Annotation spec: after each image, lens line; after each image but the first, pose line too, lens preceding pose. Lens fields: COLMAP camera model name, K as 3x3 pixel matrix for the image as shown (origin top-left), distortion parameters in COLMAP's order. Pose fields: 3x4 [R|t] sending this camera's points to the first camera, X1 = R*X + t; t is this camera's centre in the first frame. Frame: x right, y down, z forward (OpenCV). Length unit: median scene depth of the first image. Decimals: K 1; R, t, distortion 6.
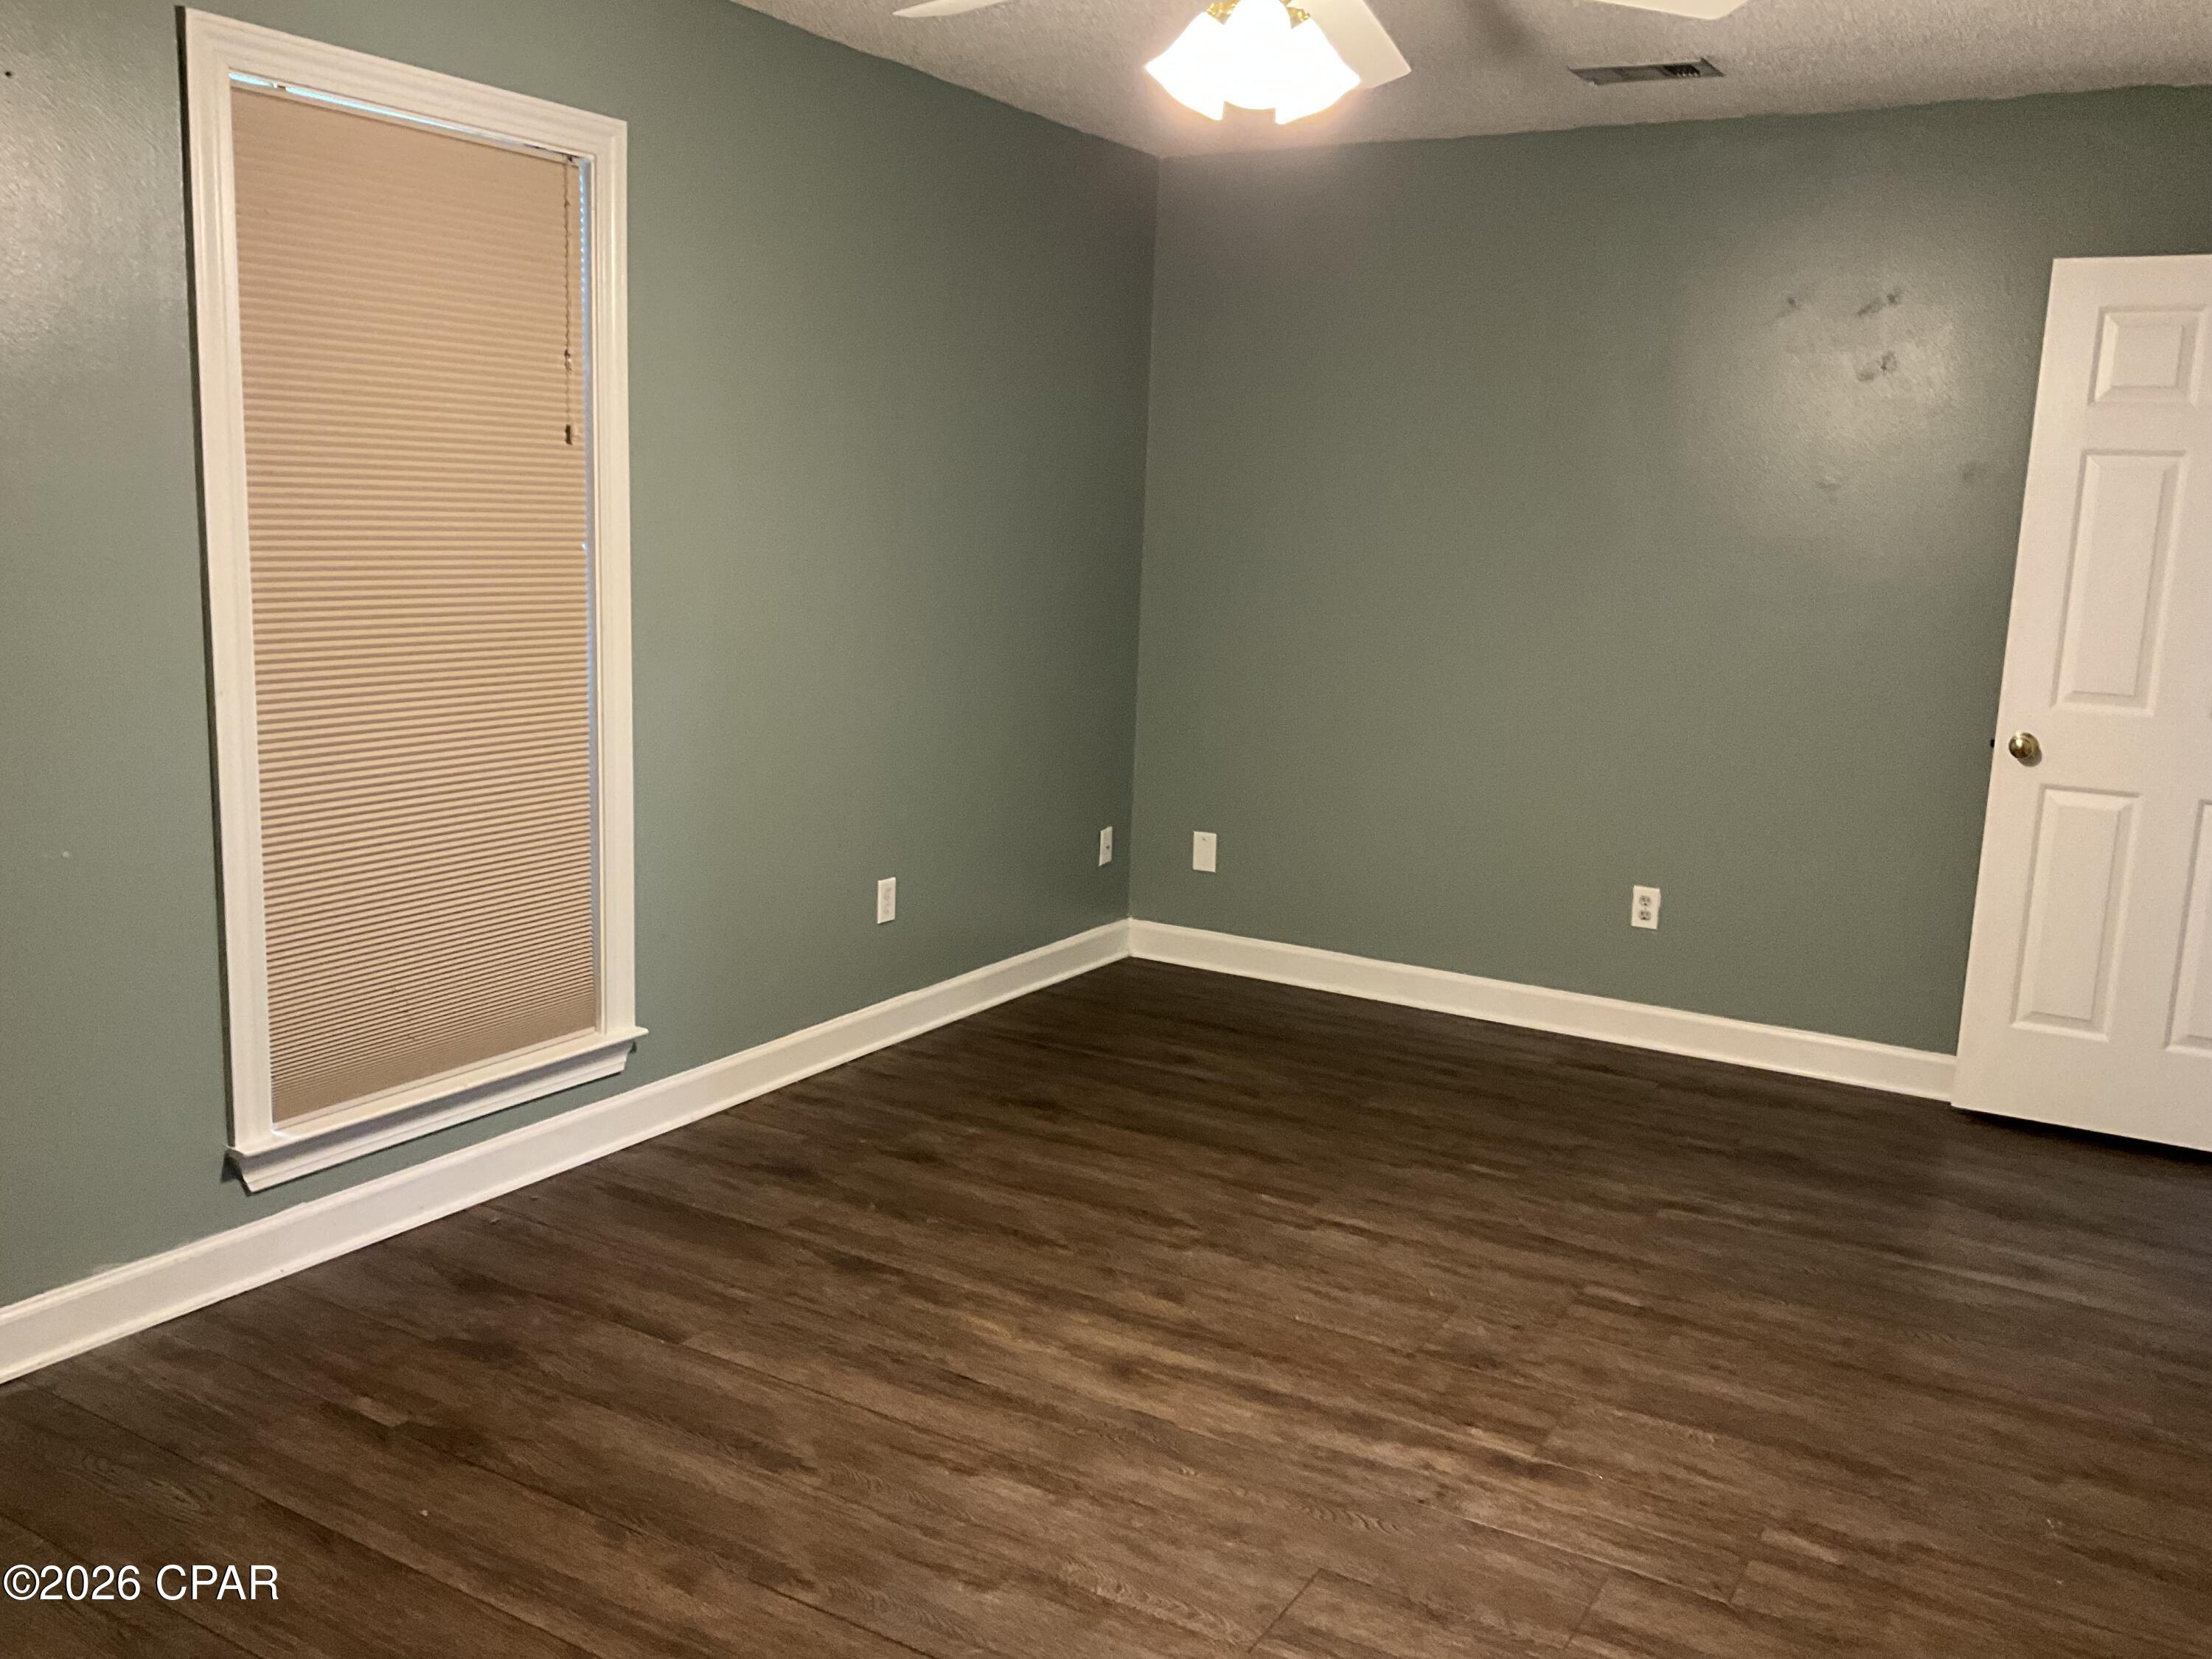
lens RADIAL K [[1845.0, 0, 1107.4], [0, 1845.0, 824.8], [0, 0, 1]] dist [0.062092, -0.130017]
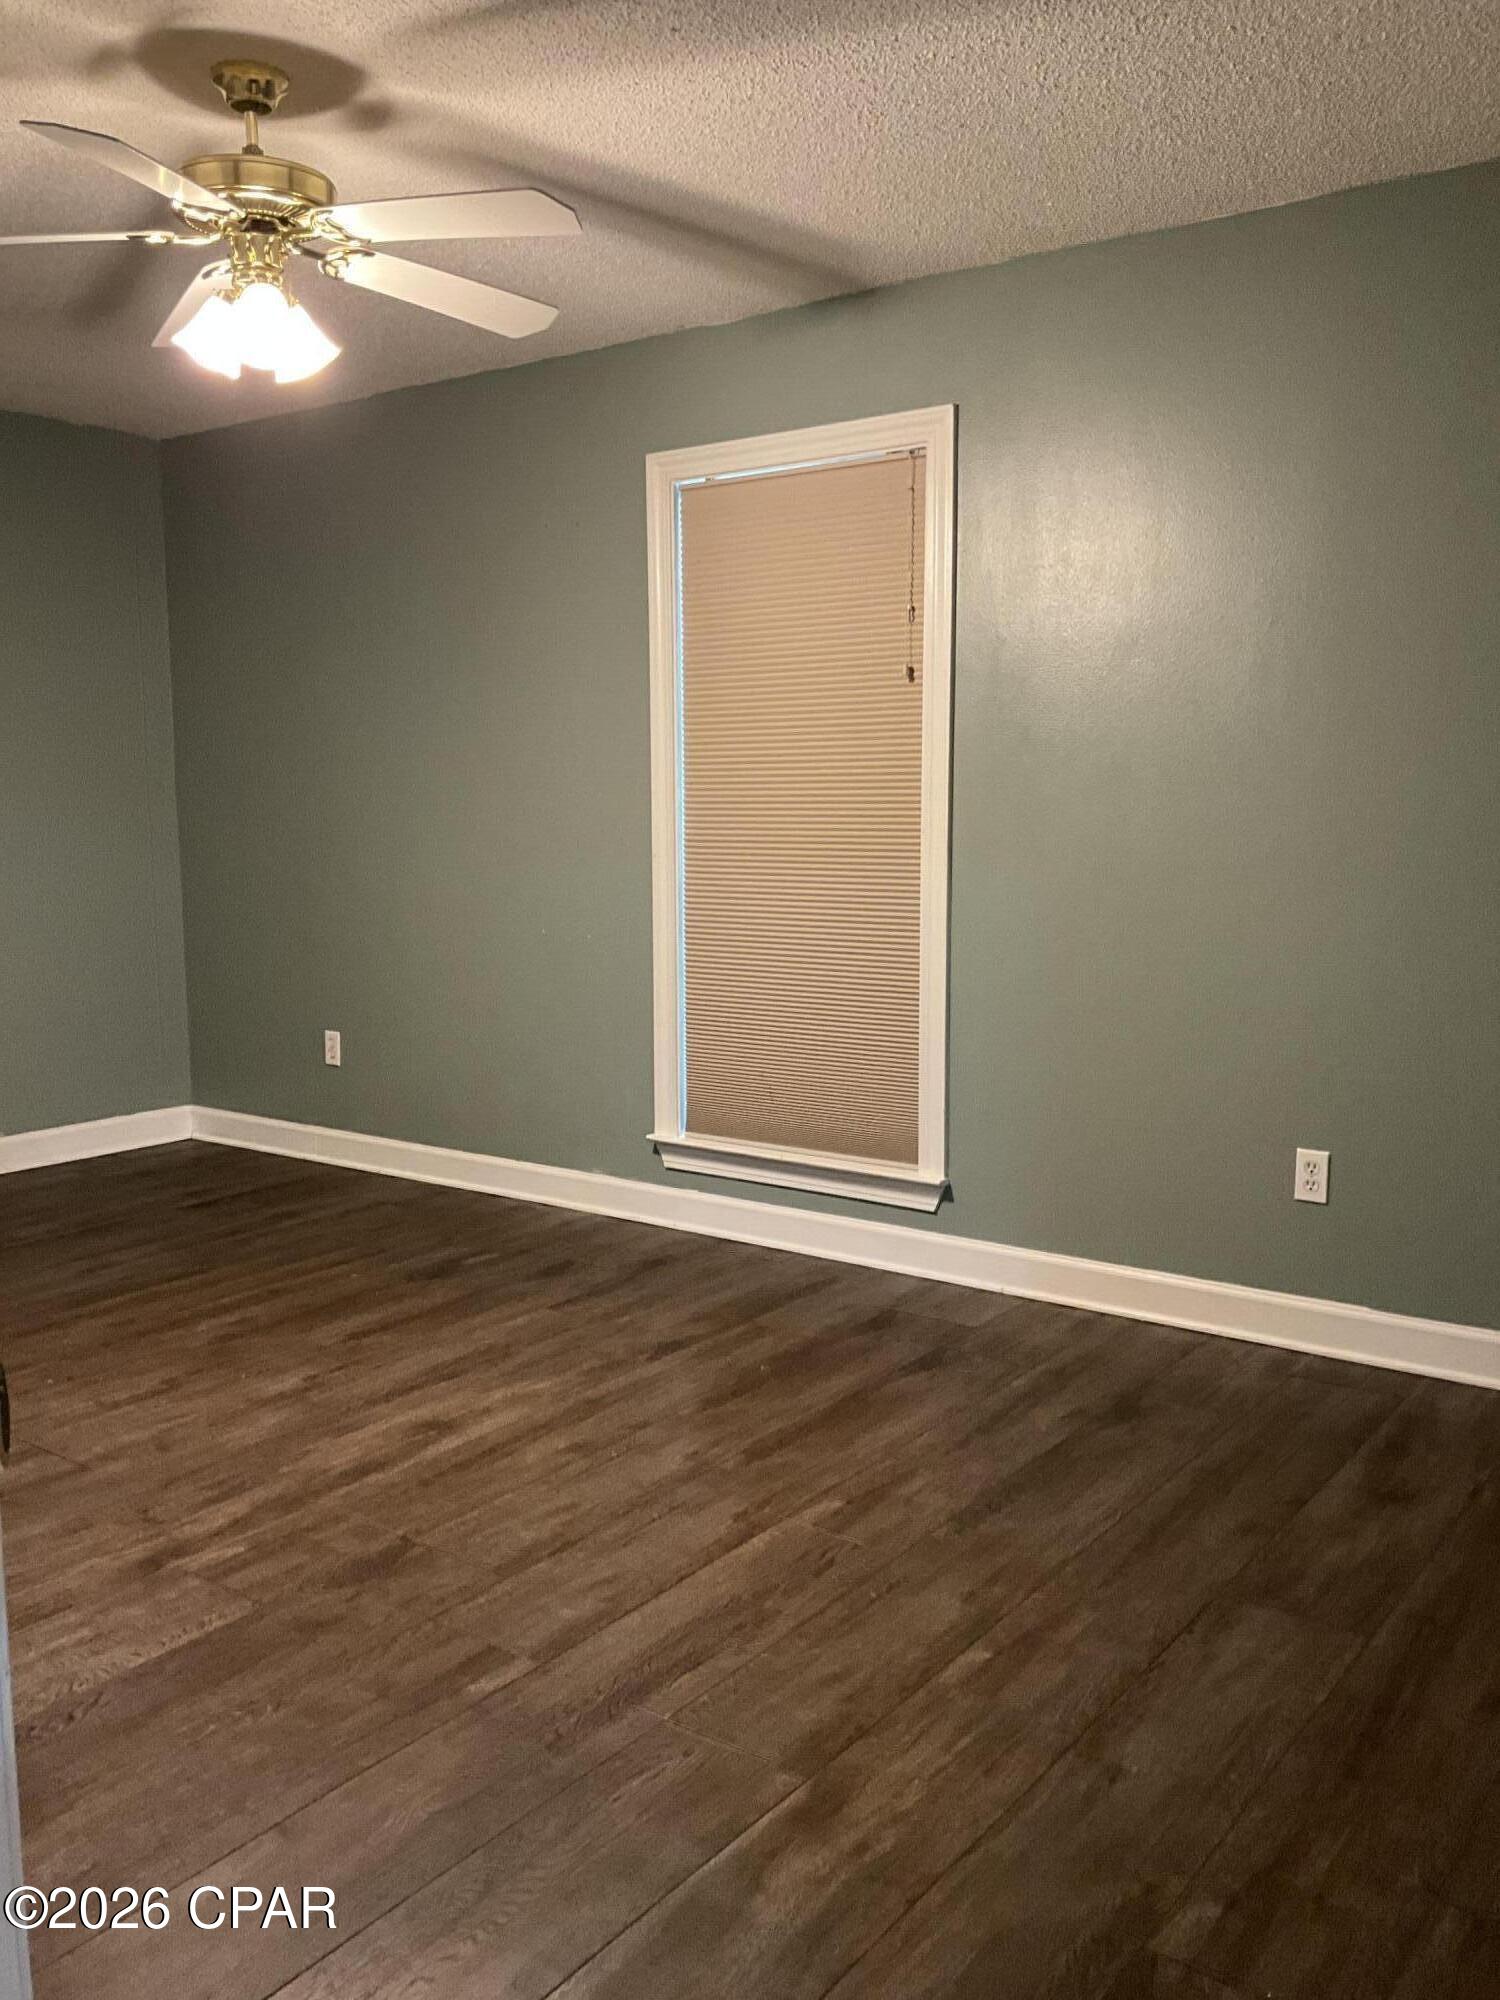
lens RADIAL K [[1668.2, 0, 749.3], [0, 1668.2, 997.2], [0, 0, 1]] dist [0.062092, -0.130017]
pose [[-0.101831, 0.081917, -0.991423, 0.894011], [-0.171594, 0.980219, 0.098616, -0.095672], [0.979891, 0.180165, -0.085760, 1.088407]]
